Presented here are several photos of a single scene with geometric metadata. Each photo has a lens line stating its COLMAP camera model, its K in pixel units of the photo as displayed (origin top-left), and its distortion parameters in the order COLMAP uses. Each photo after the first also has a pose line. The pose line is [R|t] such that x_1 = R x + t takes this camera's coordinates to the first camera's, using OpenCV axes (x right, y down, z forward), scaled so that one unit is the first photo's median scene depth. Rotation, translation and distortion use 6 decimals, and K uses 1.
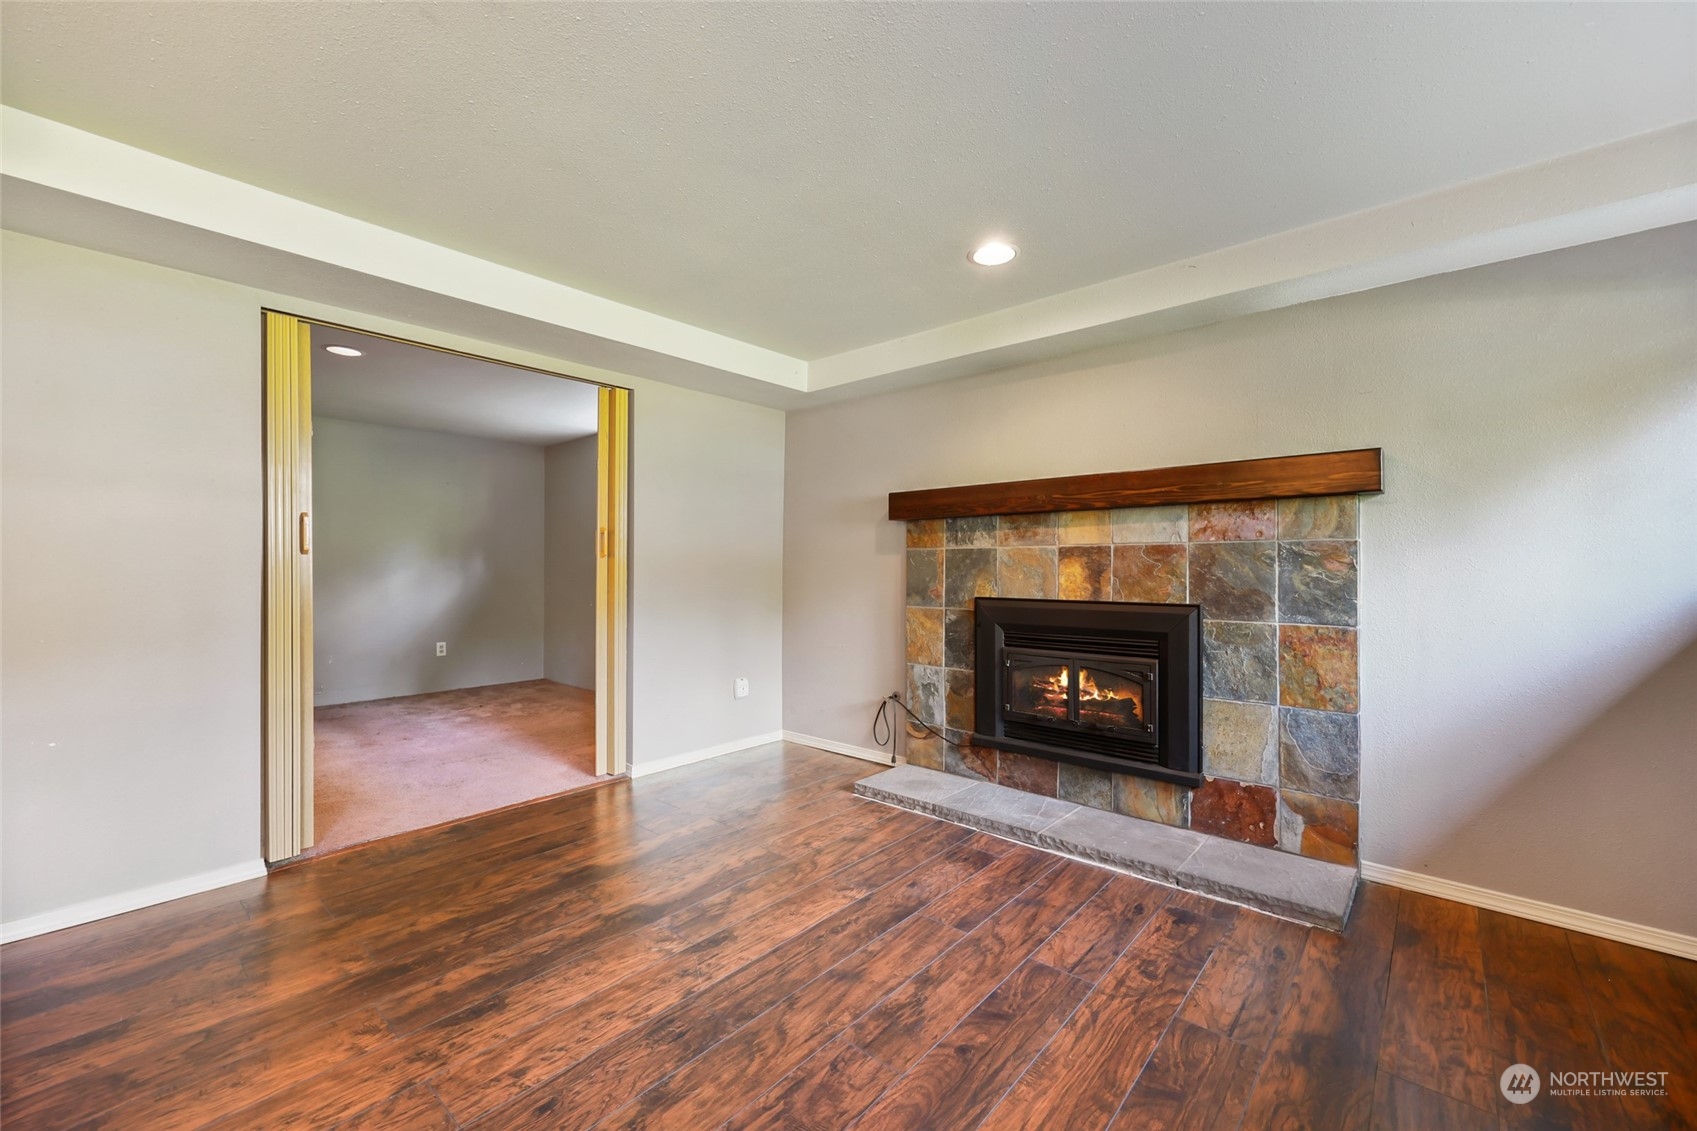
lens RADIAL K [[678.7, 0, 848.5], [0, 678.7, 565.5], [0, 0, 1]] dist [-0.000865, 0.000088]
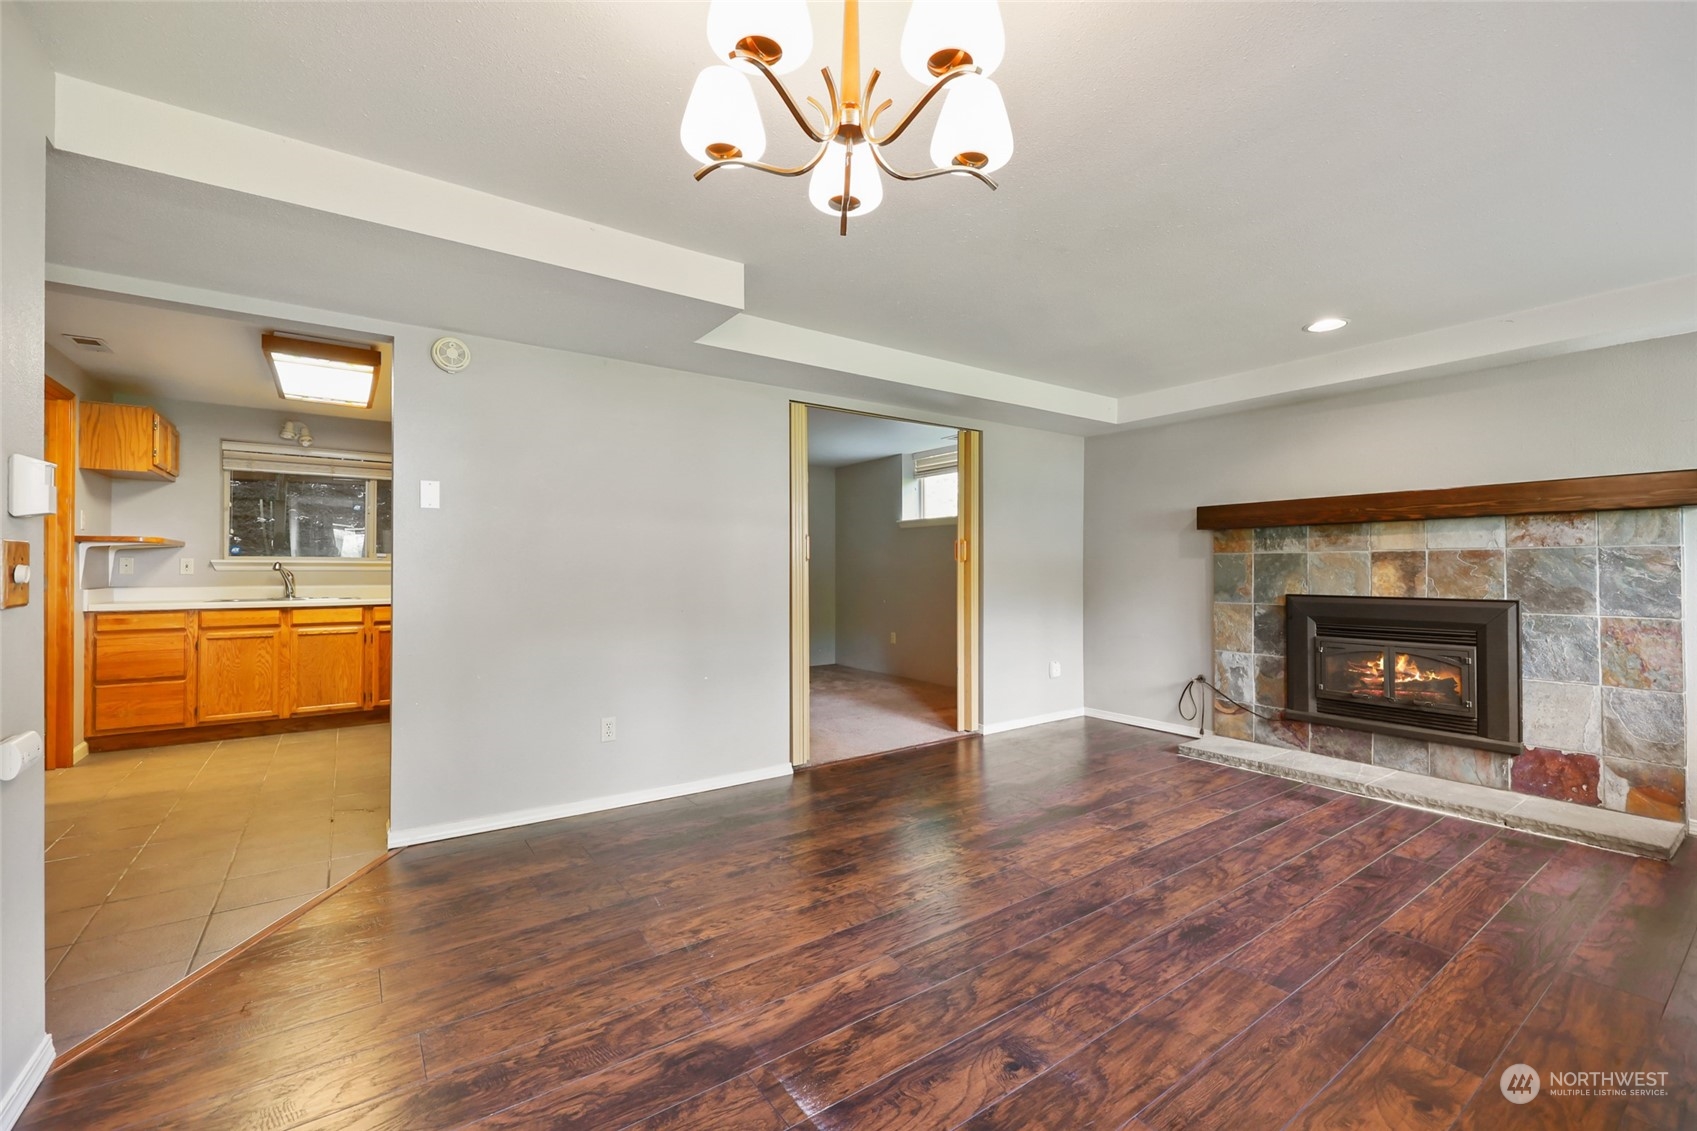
lens RADIAL K [[705.0, 0, 859.0], [0, 705.0, 560.5], [0, 0, 1]] dist [0.000688, -0.000129]
pose [[0.974253, -0.005318, -0.225393, -0.319430], [0.003312, 0.999952, -0.009275, -0.004293], [0.225432, 0.008289, 0.974224, -0.451391]]
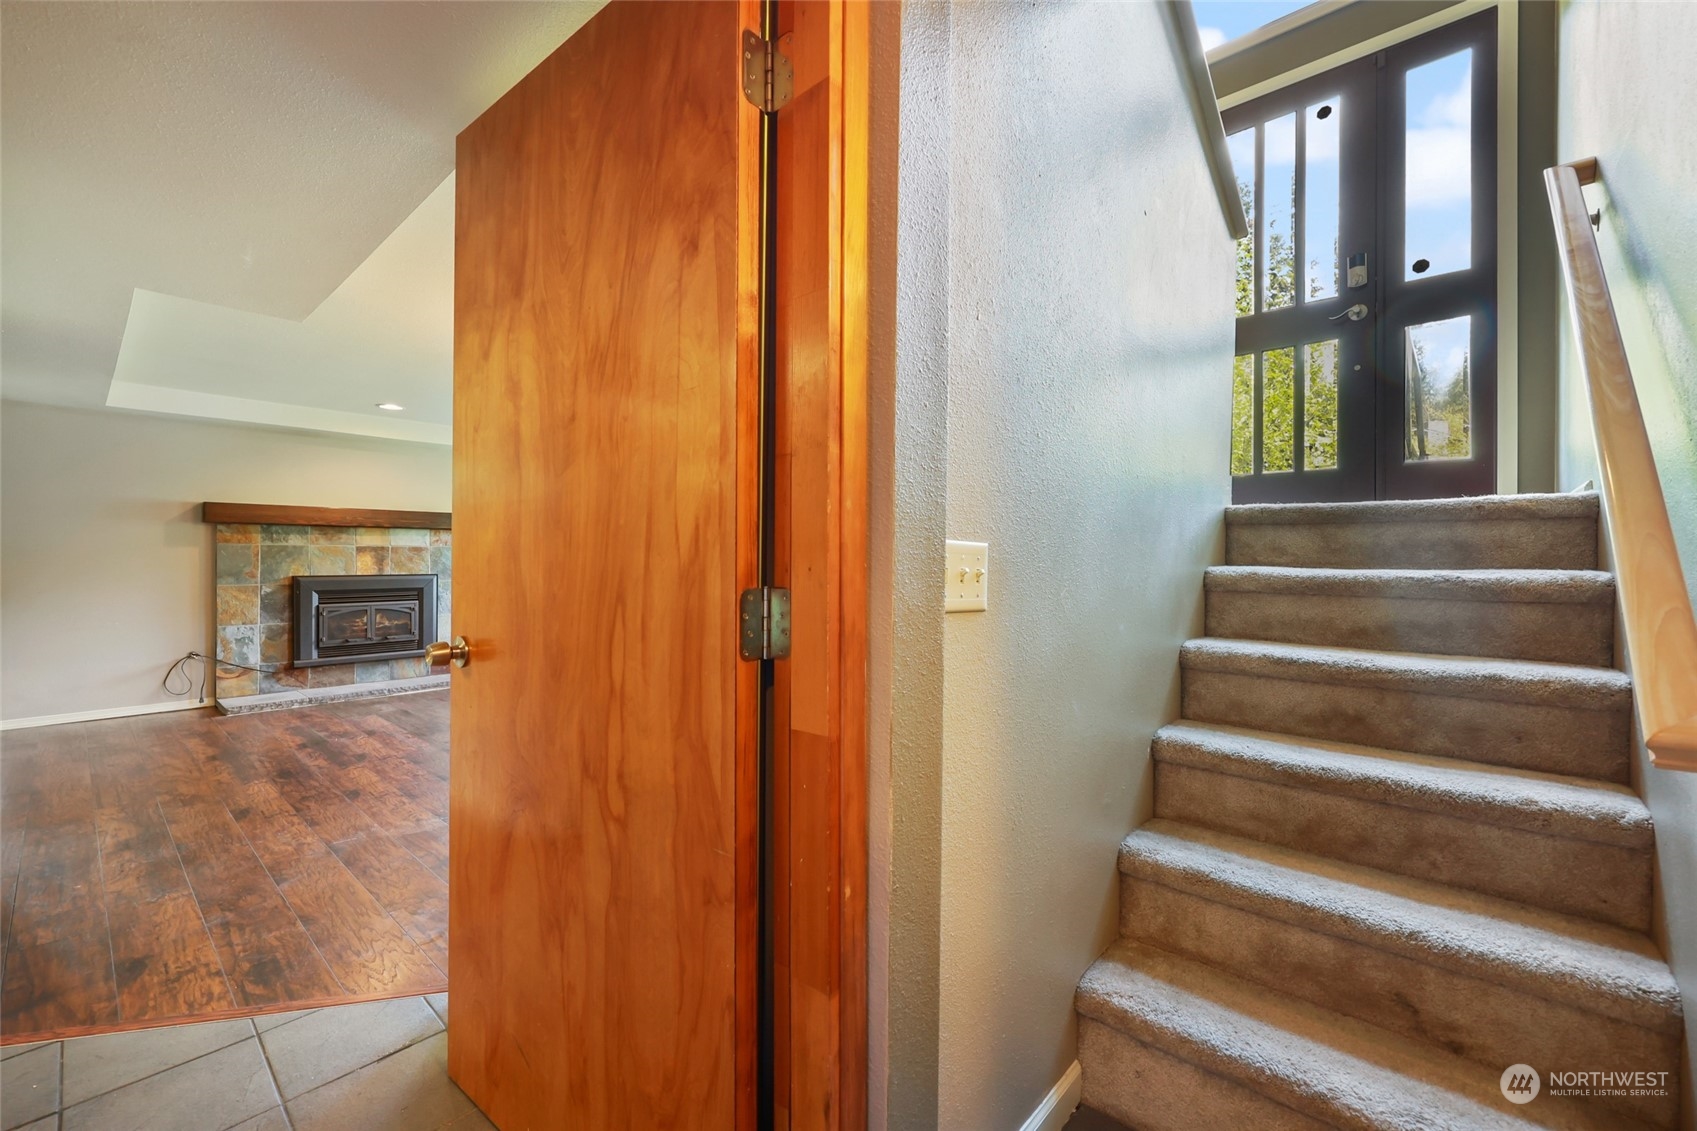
lens RADIAL K [[687.7, 0, 853.5], [0, 687.7, 562.4], [0, 0, 1]] dist [-0.000021, -0.000015]
pose [[-0.002973, -0.004473, 0.999986, -1.737601], [-0.004309, 0.999981, 0.004460, 0.002580], [-0.999986, -0.004296, -0.002993, -0.377209]]
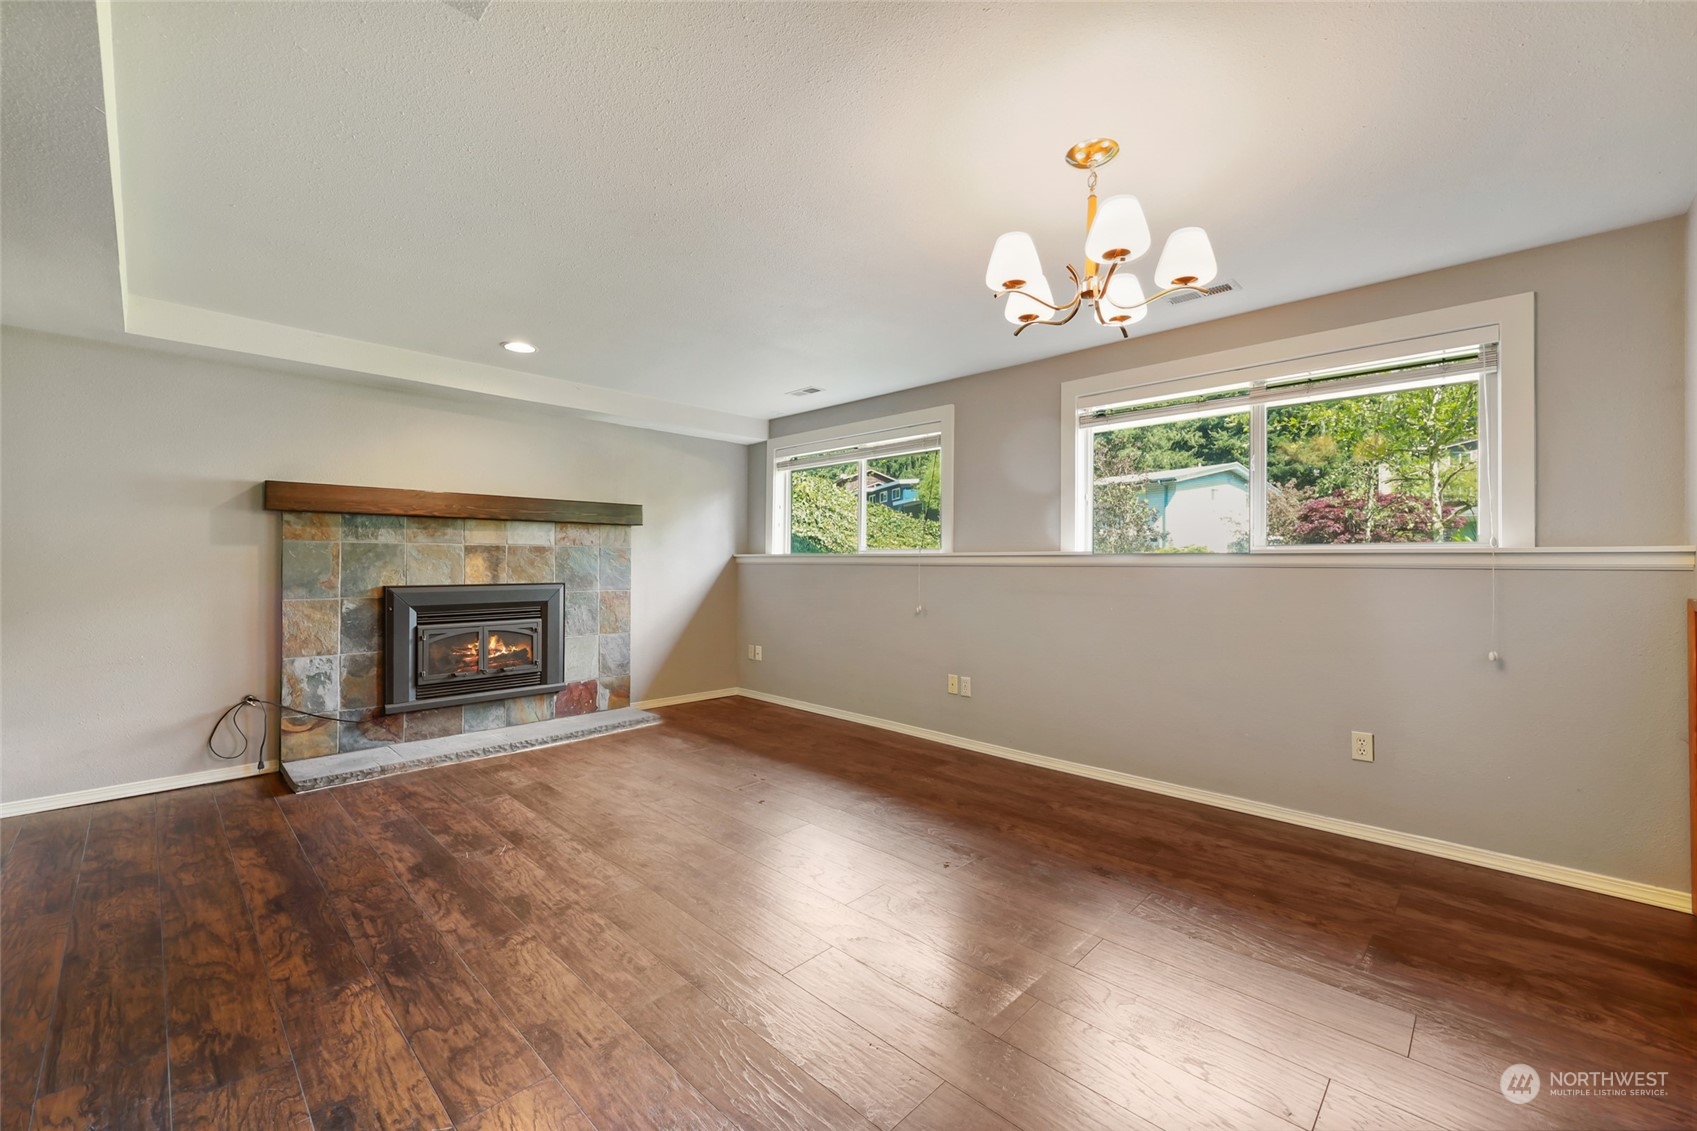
lens RADIAL K [[687.7, 0, 853.5], [0, 687.7, 562.4], [0, 0, 1]] dist [-0.000021, -0.000015]
pose [[0.048582, -0.000389, 0.998819, -1.128146], [-0.005447, 0.999985, 0.000654, 0.002169], [-0.998804, -0.005473, 0.048579, 0.189735]]
